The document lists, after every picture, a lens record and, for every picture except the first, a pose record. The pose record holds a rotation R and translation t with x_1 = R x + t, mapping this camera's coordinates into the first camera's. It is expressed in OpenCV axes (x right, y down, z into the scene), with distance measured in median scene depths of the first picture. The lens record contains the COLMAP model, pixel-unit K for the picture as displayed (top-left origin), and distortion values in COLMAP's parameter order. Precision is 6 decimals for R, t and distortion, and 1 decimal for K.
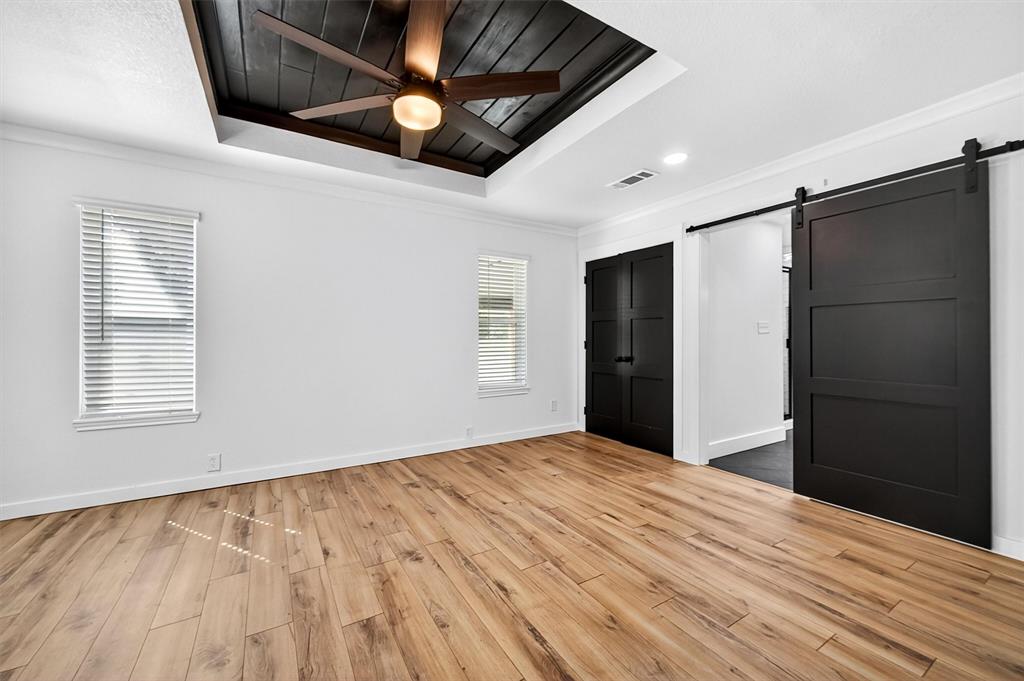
lens RADIAL K [[397.0, 0, 512.0], [0, 397.0, 340.5], [0, 0, 1]] dist [0.001416, -0.000048]
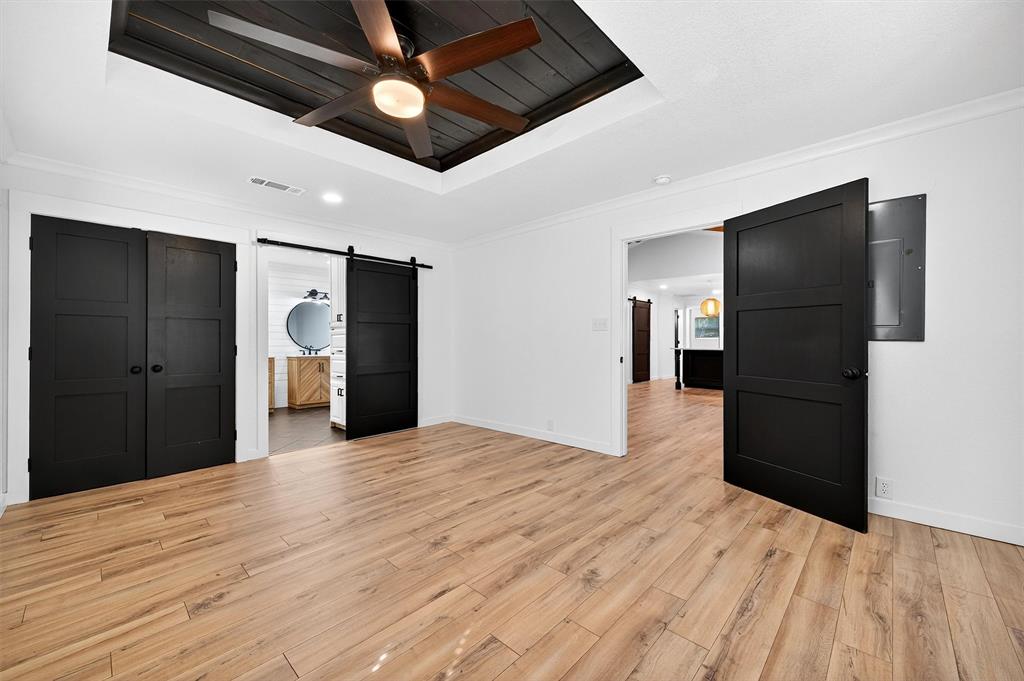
lens RADIAL K [[397.0, 0, 512.0], [0, 397.0, 340.5], [0, 0, 1]] dist [0.001416, -0.000048]
pose [[-0.256208, 0.003421, 0.966616, -1.225439], [0.011933, 0.999929, -0.000376, 0.001888], [-0.966548, 0.011438, -0.256230, 0.989082]]
